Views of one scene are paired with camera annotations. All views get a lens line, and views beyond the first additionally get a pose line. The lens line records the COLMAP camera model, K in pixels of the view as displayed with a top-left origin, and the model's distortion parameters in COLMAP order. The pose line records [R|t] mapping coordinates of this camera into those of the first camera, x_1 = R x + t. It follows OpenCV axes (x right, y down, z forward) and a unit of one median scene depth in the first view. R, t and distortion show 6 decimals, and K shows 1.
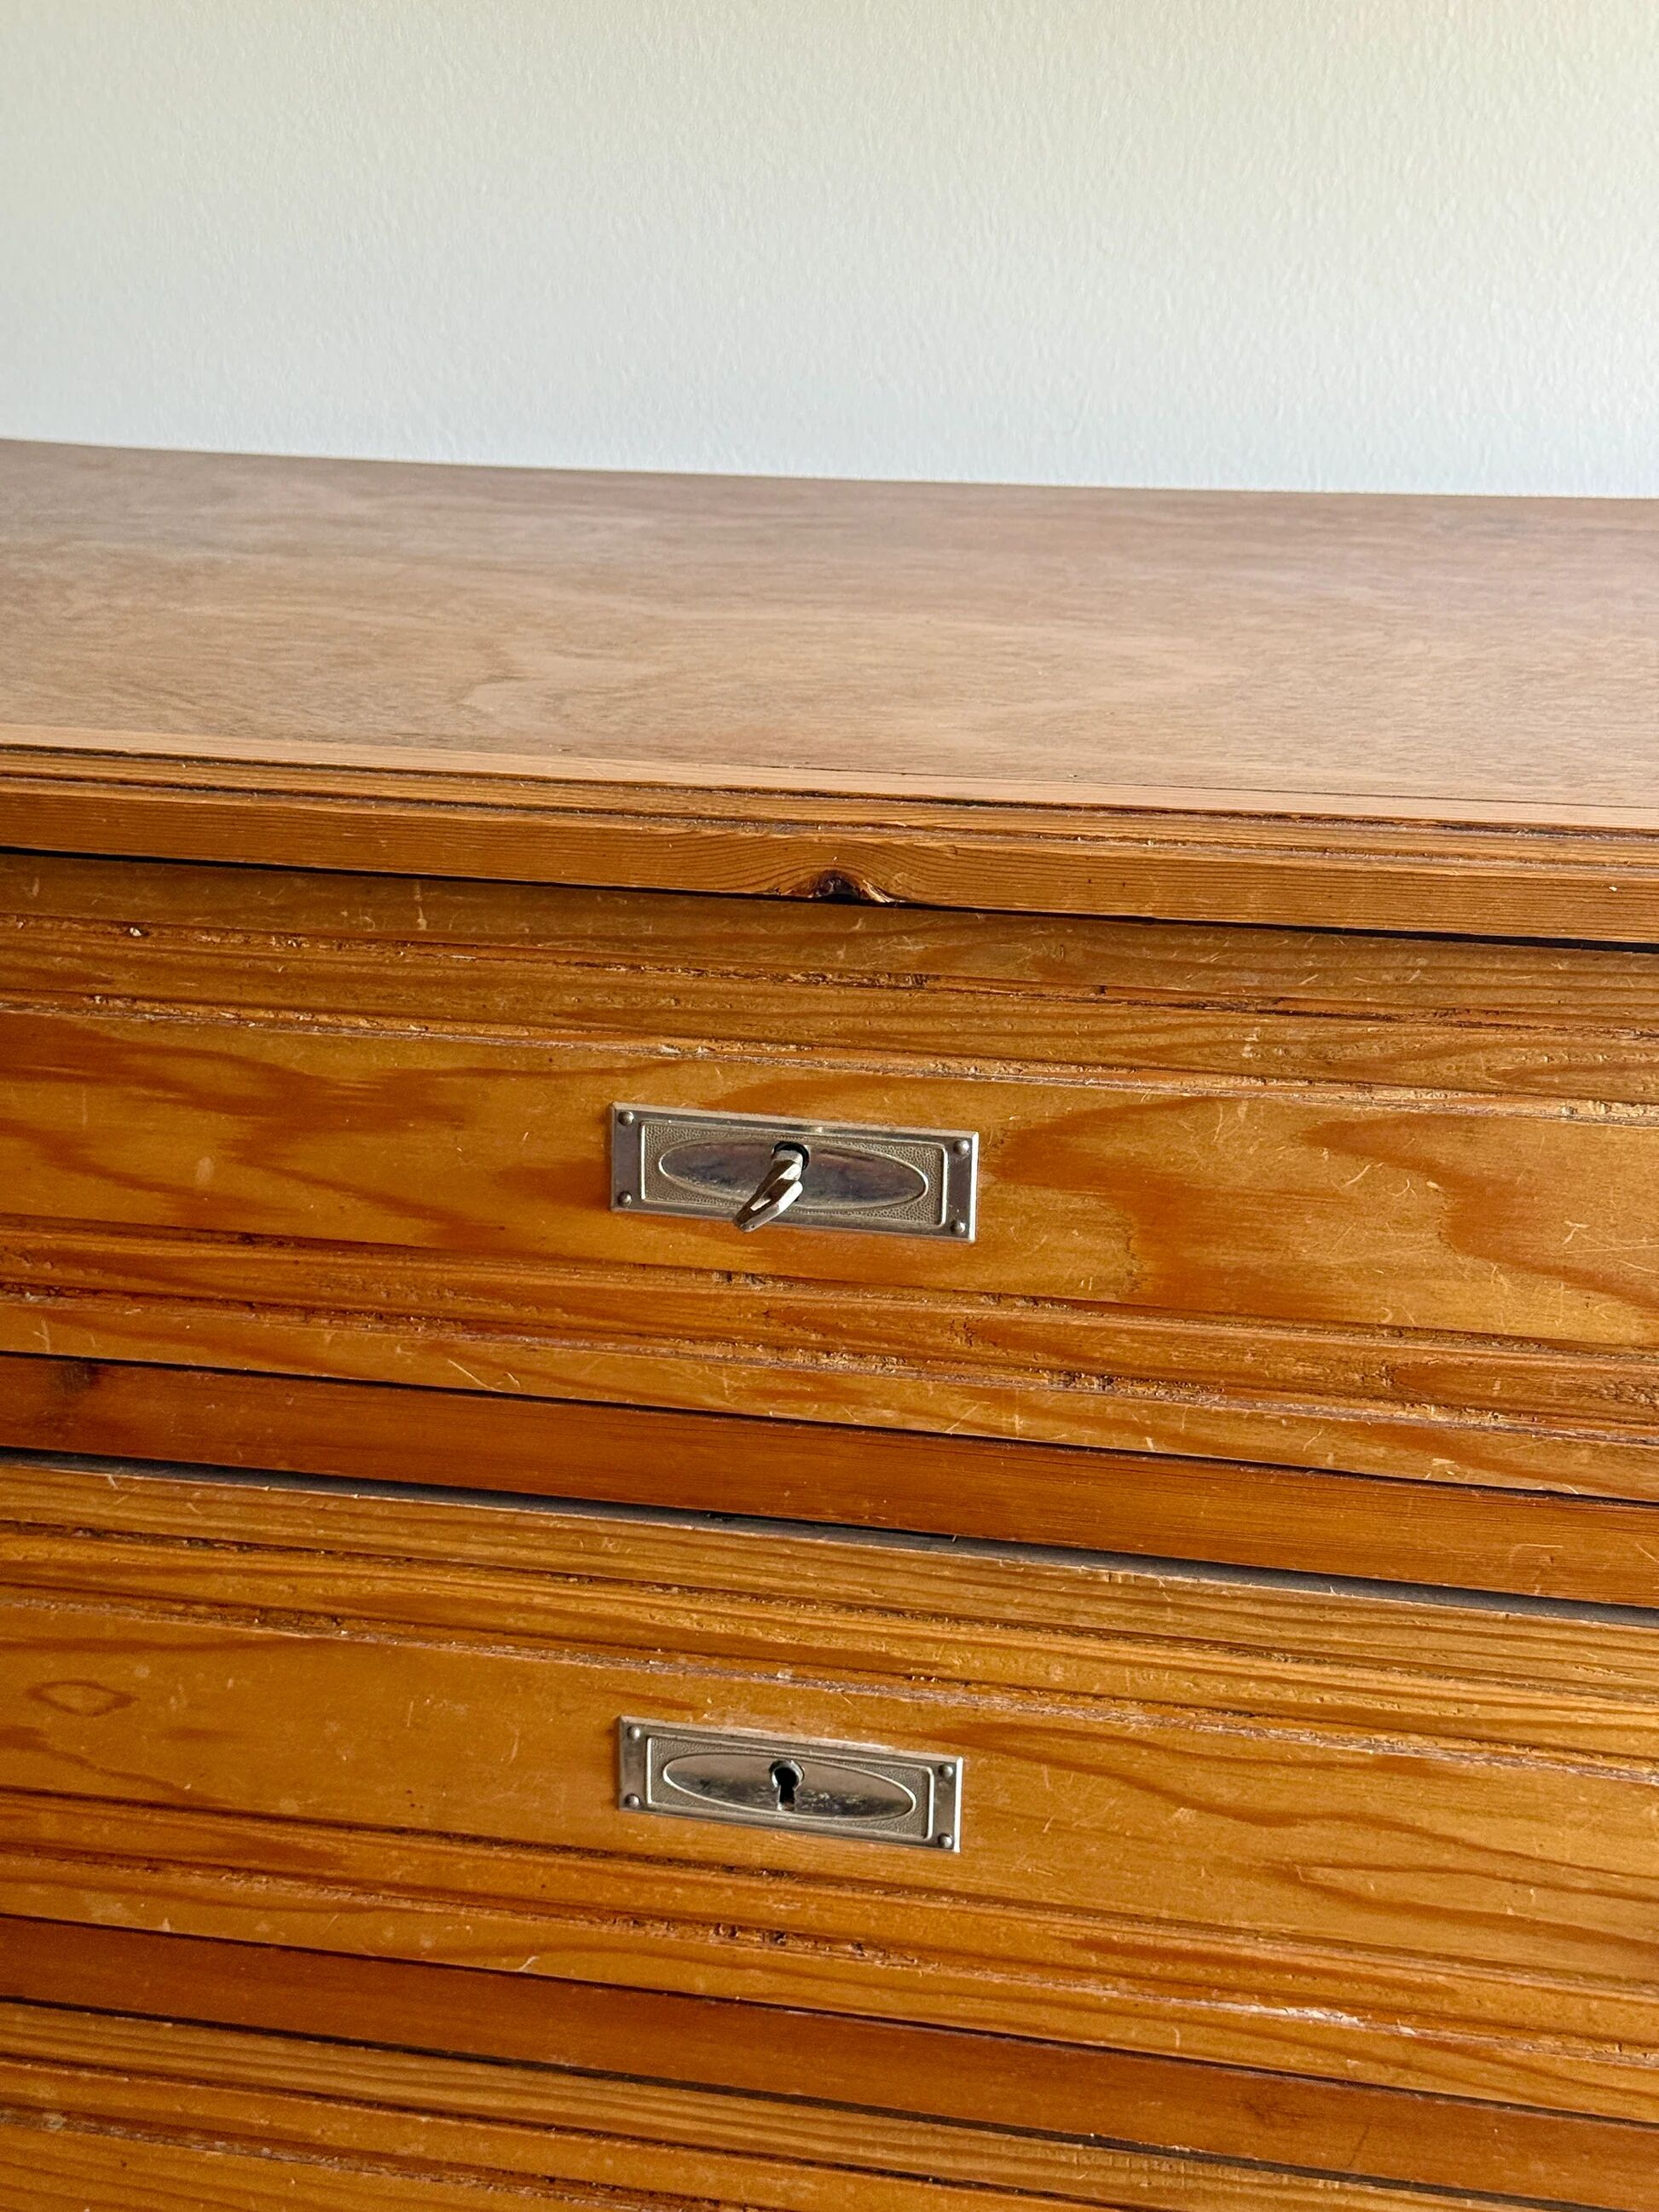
lens RADIAL K [[3114.6, 0, 837.9], [0, 3114.6, 1121.3], [0, 0, 1]] dist [0.190018, -0.391092]
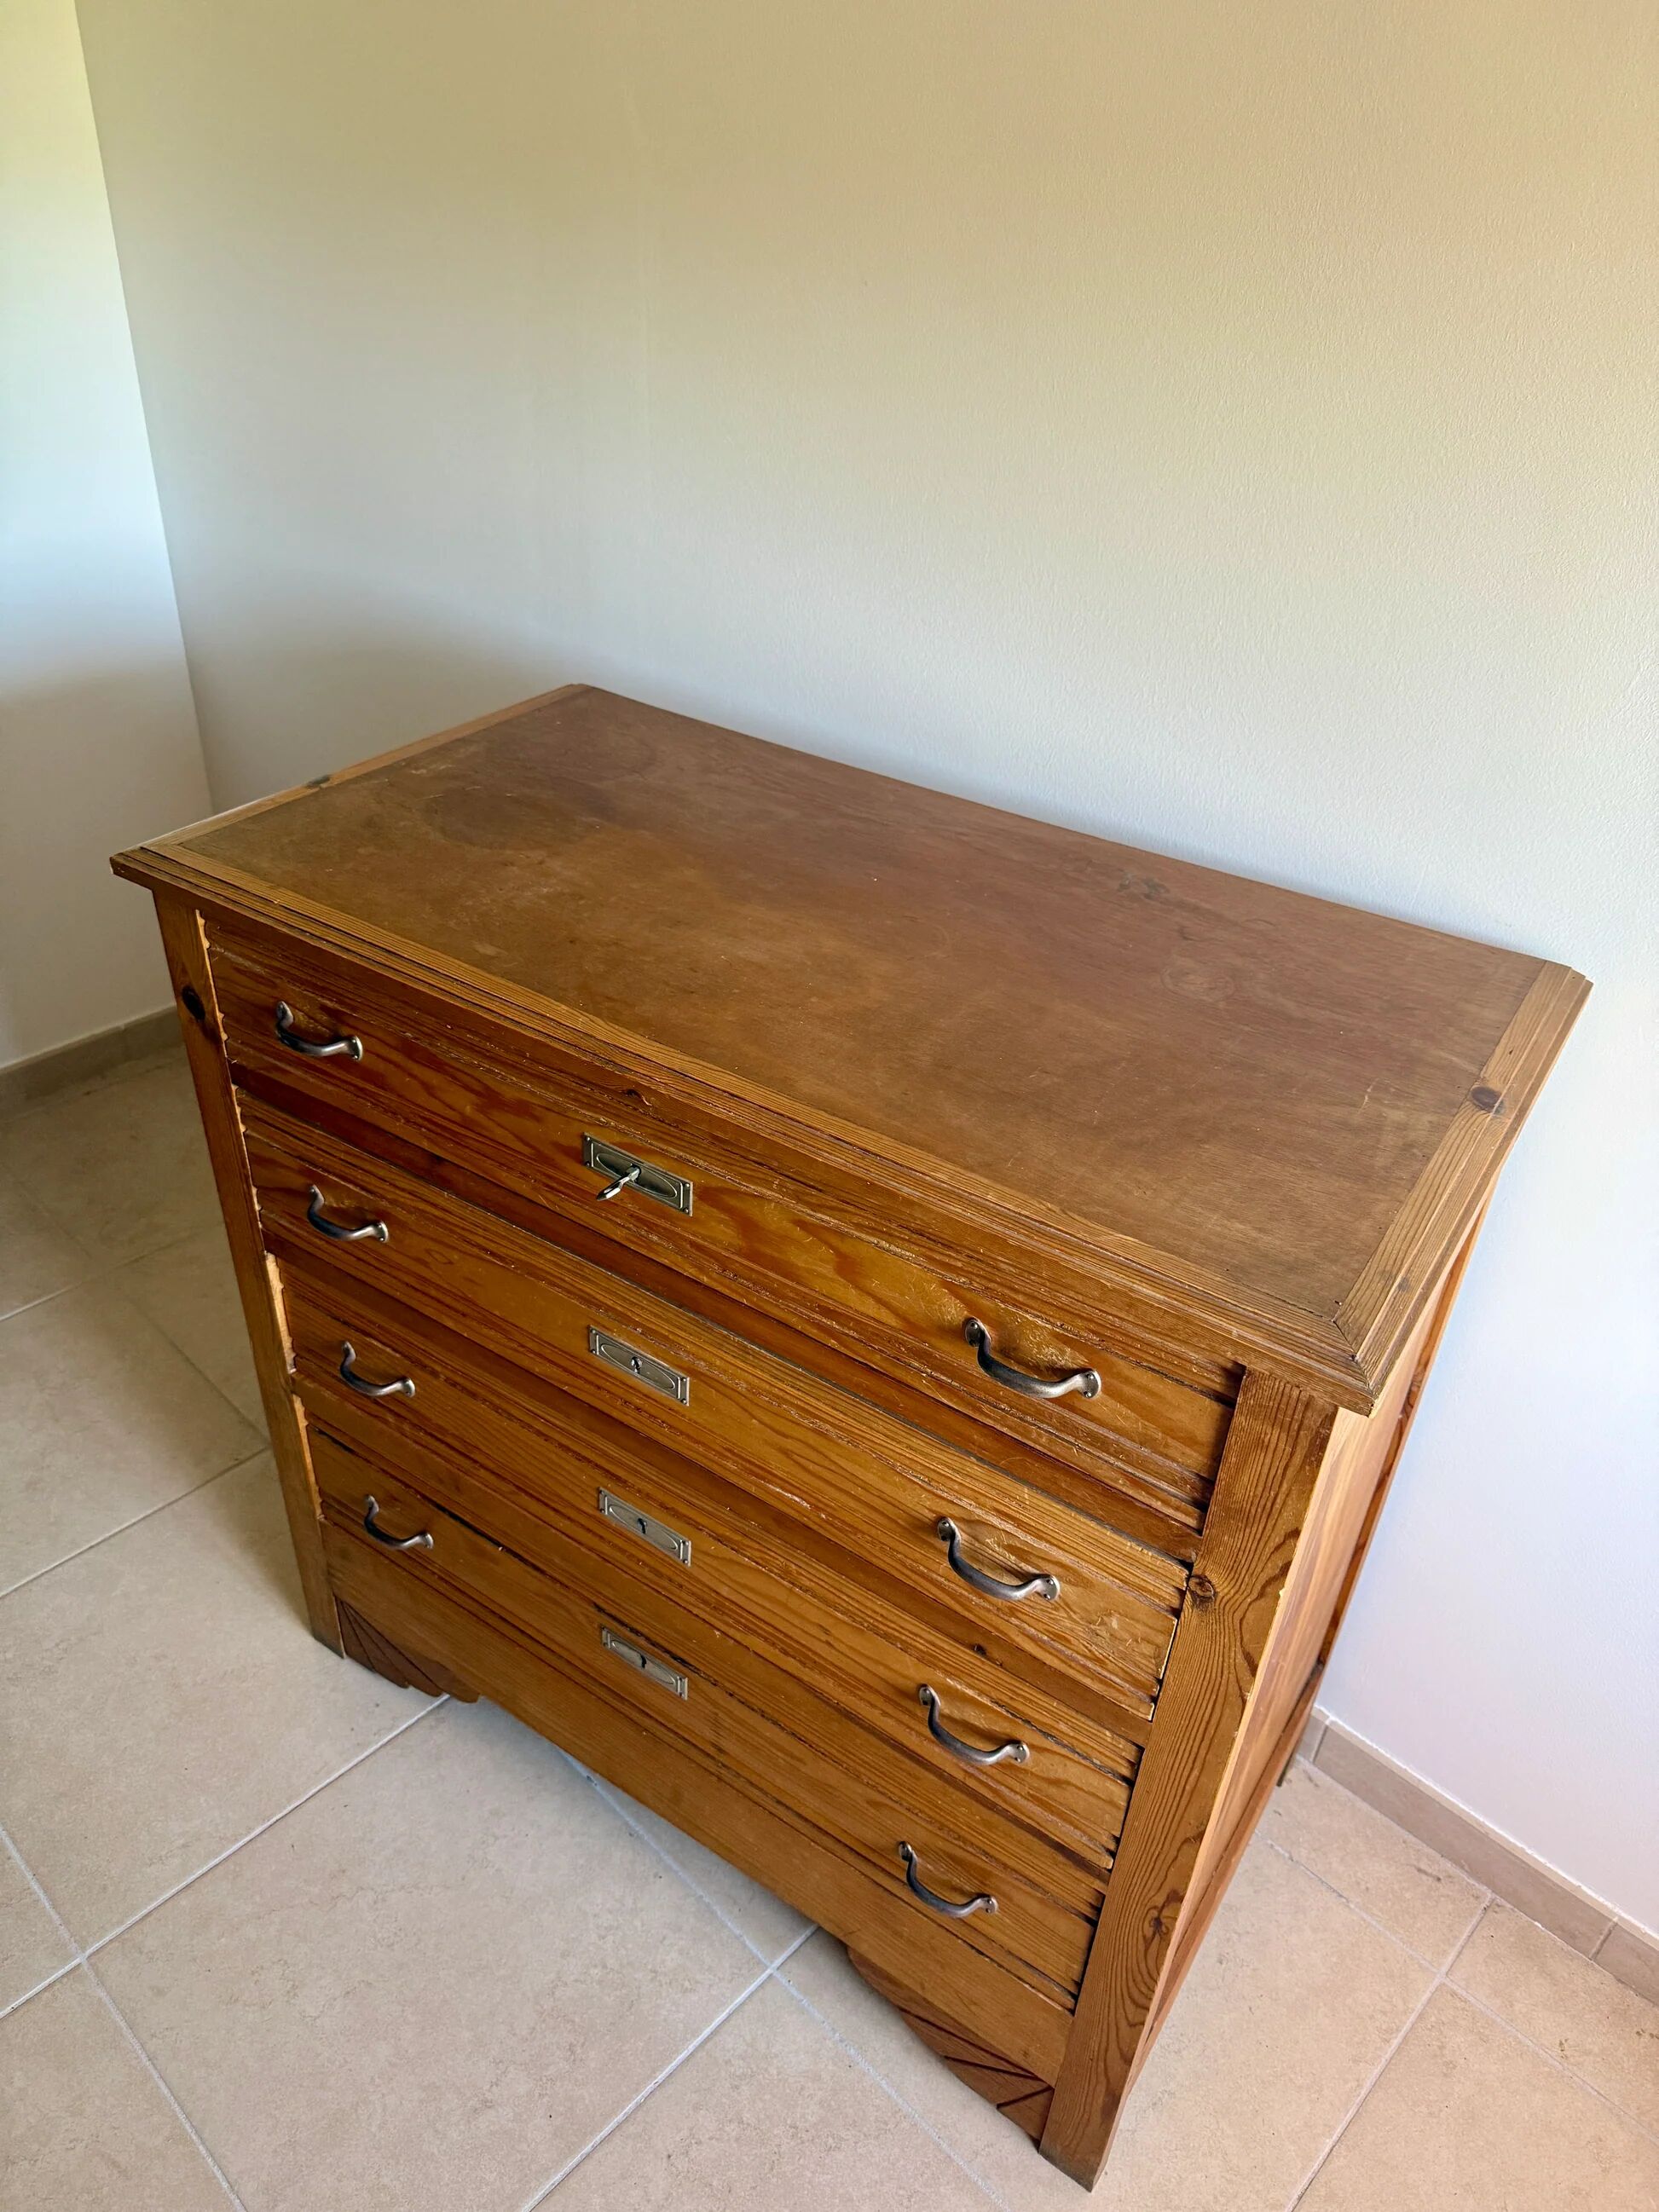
lens RADIAL K [[1547.2, 0, 829.5], [0, 1547.2, 1106.0], [0, 0, 1]] dist [0.192306, -0.451648]
pose [[0.924251, 0.246477, -0.291563, 0.501432], [-0.172589, 0.950934, 0.256783, -0.401338], [0.340548, -0.187011, 0.921441, -0.168966]]
